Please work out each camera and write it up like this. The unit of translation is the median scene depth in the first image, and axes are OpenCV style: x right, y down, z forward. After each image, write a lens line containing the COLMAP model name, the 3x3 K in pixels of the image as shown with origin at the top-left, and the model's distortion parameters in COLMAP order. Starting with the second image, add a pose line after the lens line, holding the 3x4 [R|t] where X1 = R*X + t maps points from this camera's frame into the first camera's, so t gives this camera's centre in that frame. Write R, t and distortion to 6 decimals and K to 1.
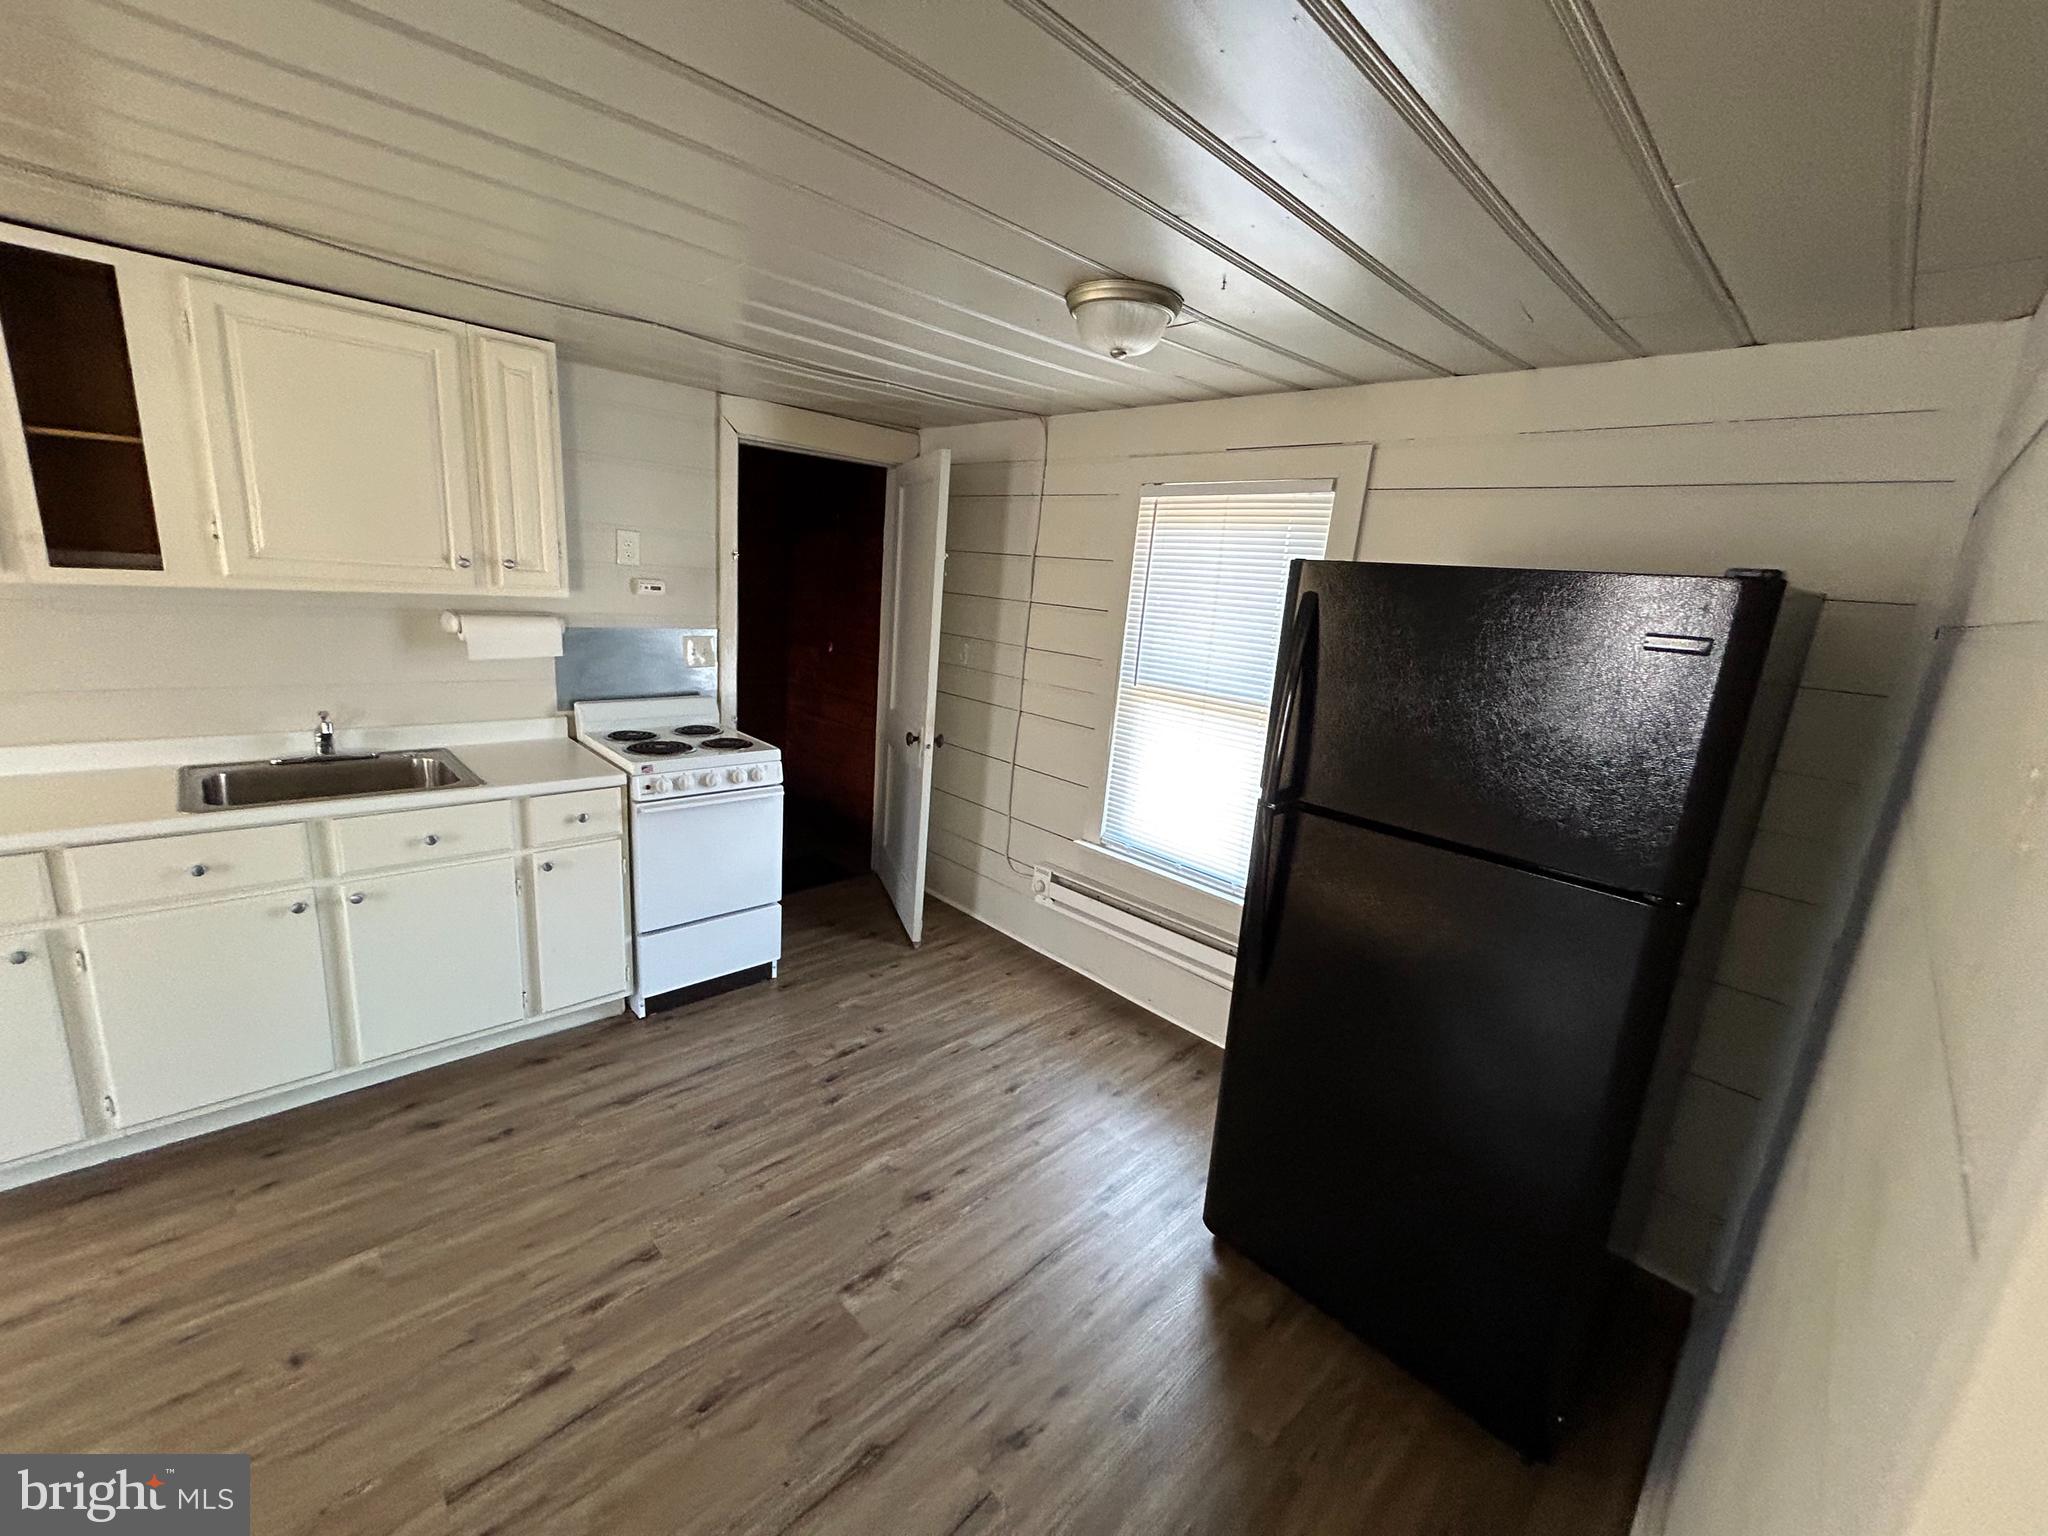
lens RADIAL K [[829.8, 0, 1014.0], [0, 829.8, 767.5], [0, 0, 1]] dist [0.002098, -0.002016]
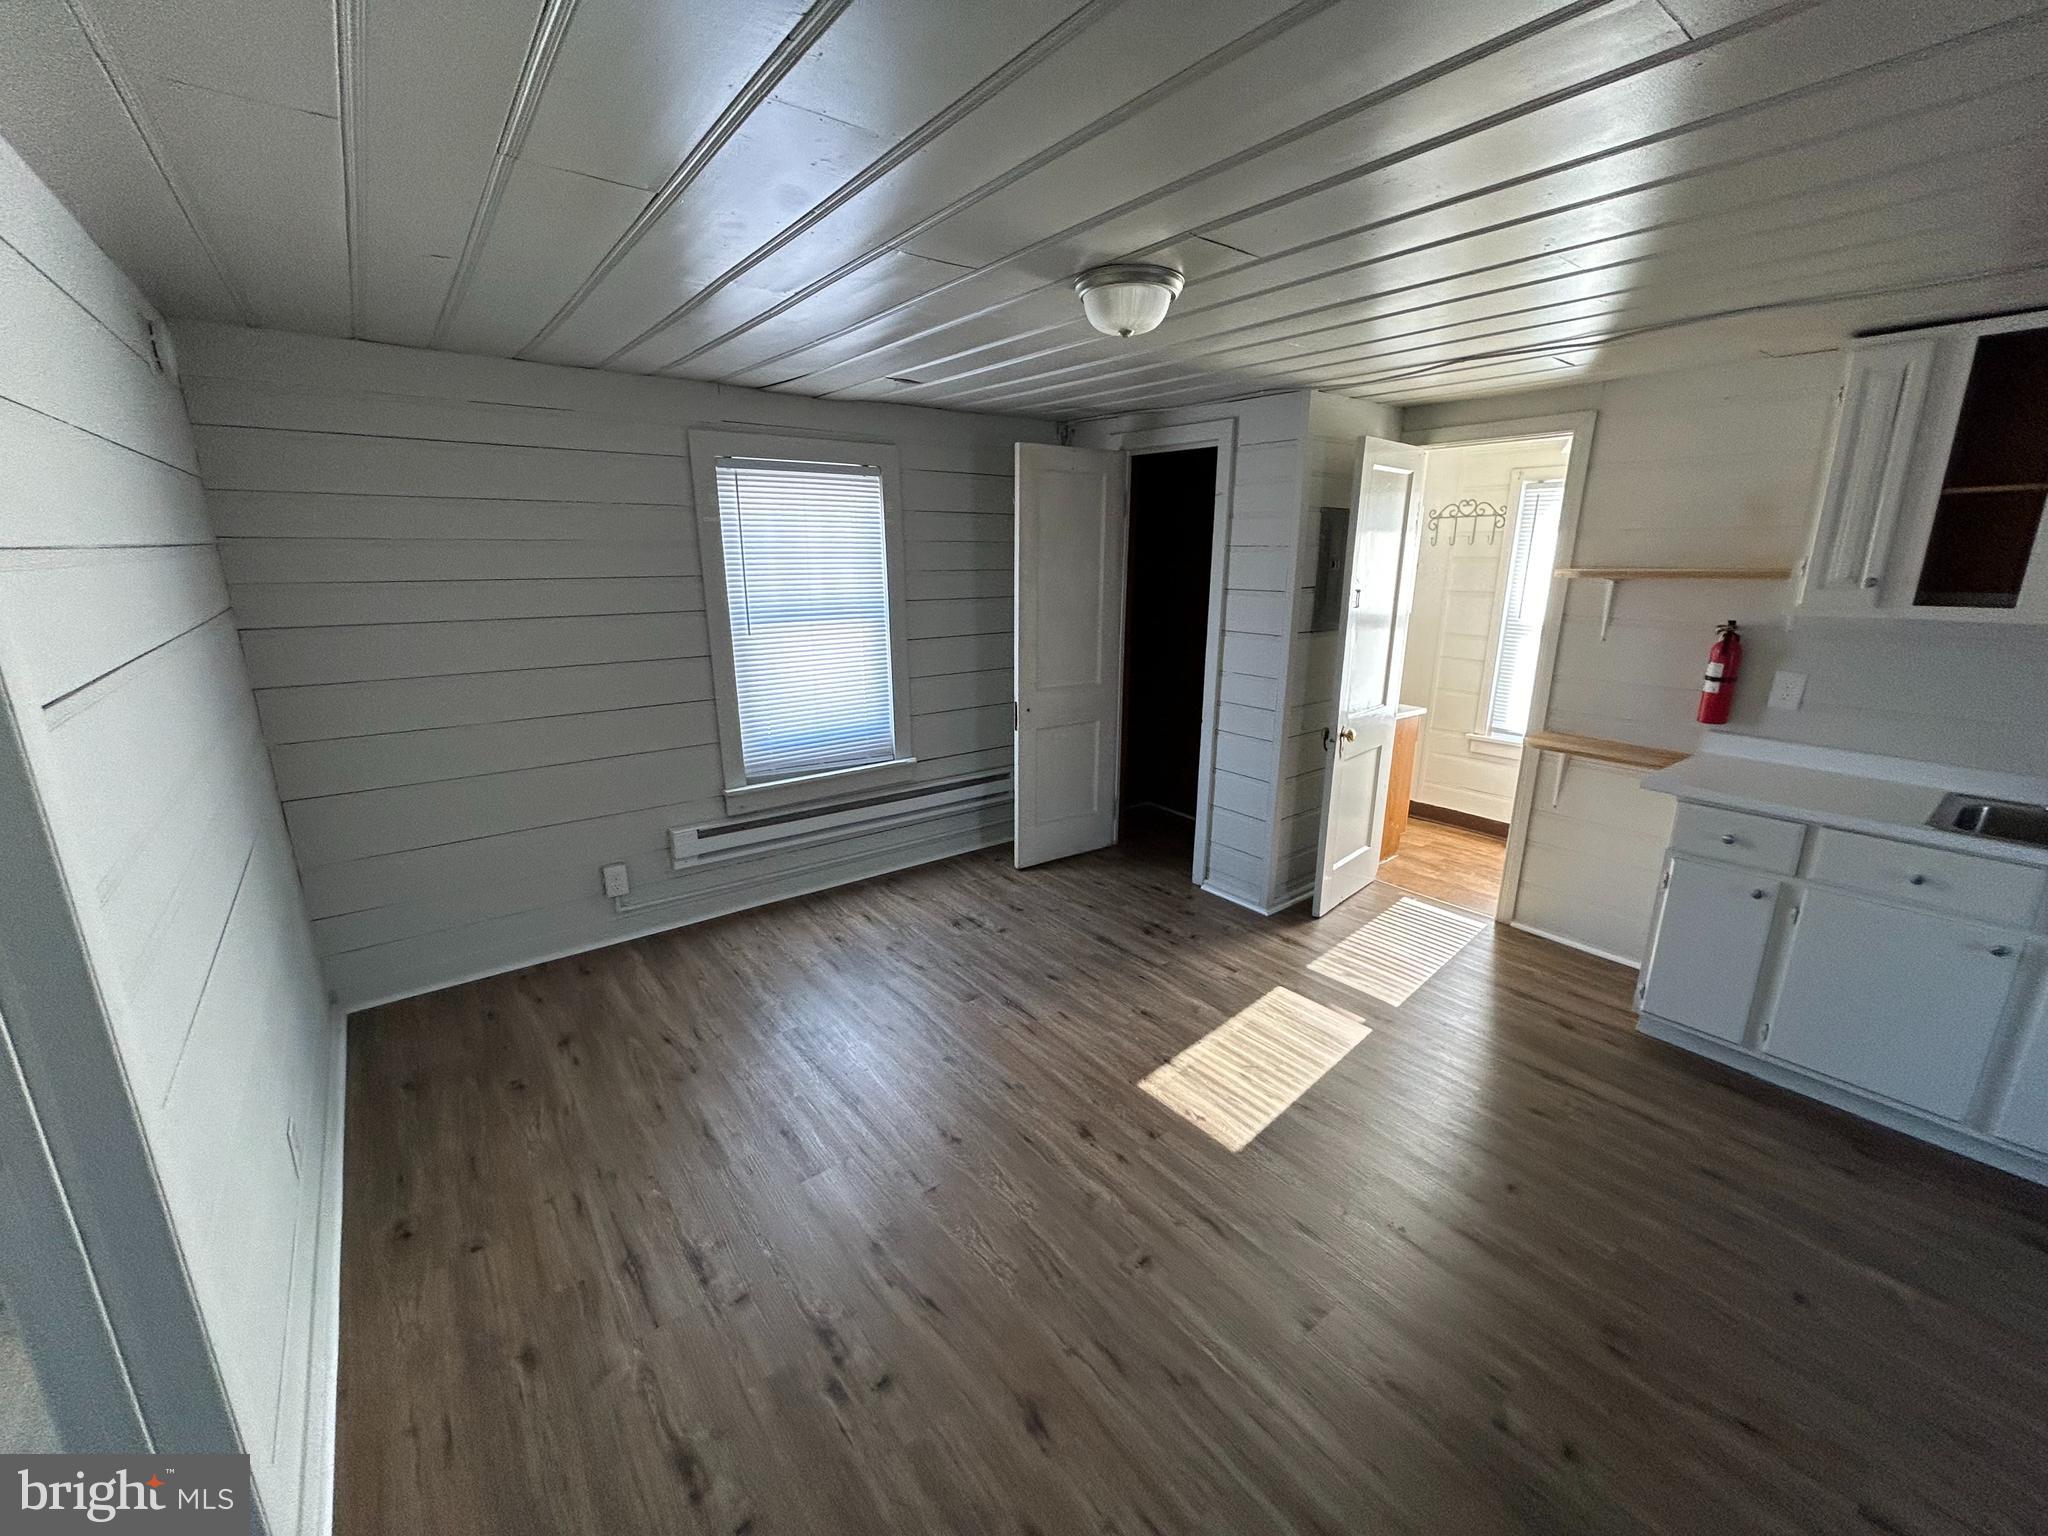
lens RADIAL K [[829.8, 0, 1018.1], [0, 829.8, 756.3], [0, 0, 1]] dist [0.002098, -0.002016]
pose [[-0.103345, 0.178019, -0.978585, 0.177339], [-0.236394, 0.951267, 0.198014, 0.033085], [0.966146, 0.251796, -0.056226, -0.122224]]
